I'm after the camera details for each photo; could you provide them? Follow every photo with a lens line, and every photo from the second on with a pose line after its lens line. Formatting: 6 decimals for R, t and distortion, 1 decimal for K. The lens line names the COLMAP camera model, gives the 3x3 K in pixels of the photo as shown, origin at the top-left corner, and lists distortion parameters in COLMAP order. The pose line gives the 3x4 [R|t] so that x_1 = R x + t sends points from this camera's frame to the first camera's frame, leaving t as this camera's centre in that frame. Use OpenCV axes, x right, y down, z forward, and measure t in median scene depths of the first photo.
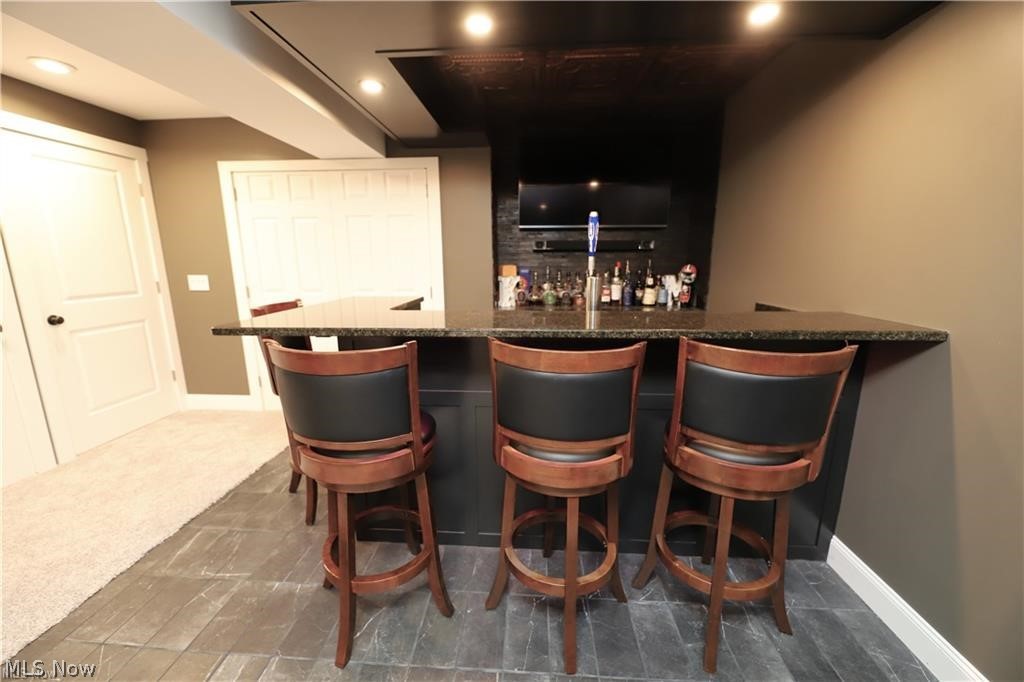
lens RADIAL K [[411.9, 0, 508.2], [0, 411.9, 341.7], [0, 0, 1]] dist [-0.000087, -0.000343]
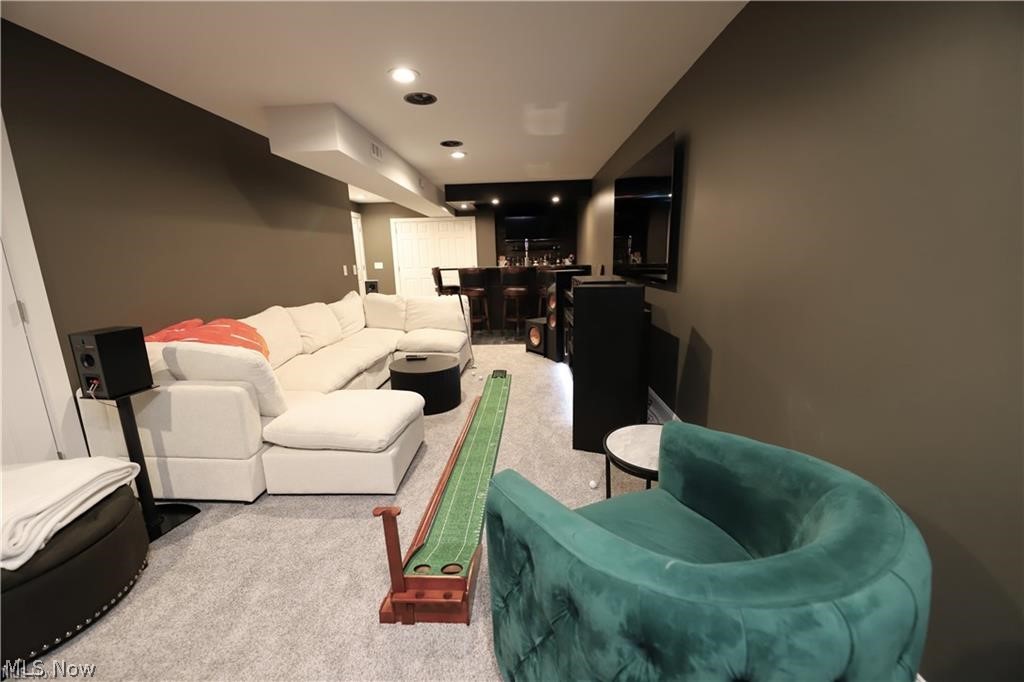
lens RADIAL K [[411.9, 0, 508.2], [0, 411.9, 341.7], [0, 0, 1]] dist [-0.000087, -0.000343]
pose [[0.999515, -0.025629, 0.017667, -0.020711], [0.025517, 0.999653, 0.006539, 0.336519], [-0.017829, -0.006085, 0.999823, -1.590507]]
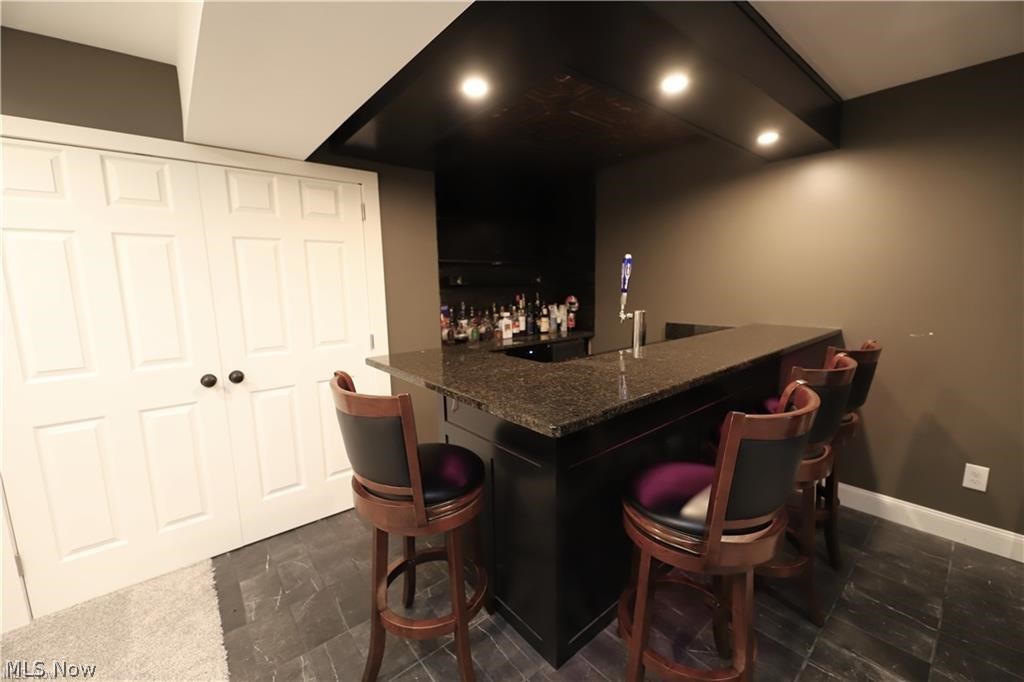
lens RADIAL K [[411.9, 0, 508.2], [0, 411.9, 341.7], [0, 0, 1]] dist [-0.000087, -0.000343]
pose [[0.720404, -0.106977, 0.685255, -0.536449], [0.153152, 0.988180, -0.006741, -0.075424], [-0.676434, 0.109804, 0.728272, 0.264509]]
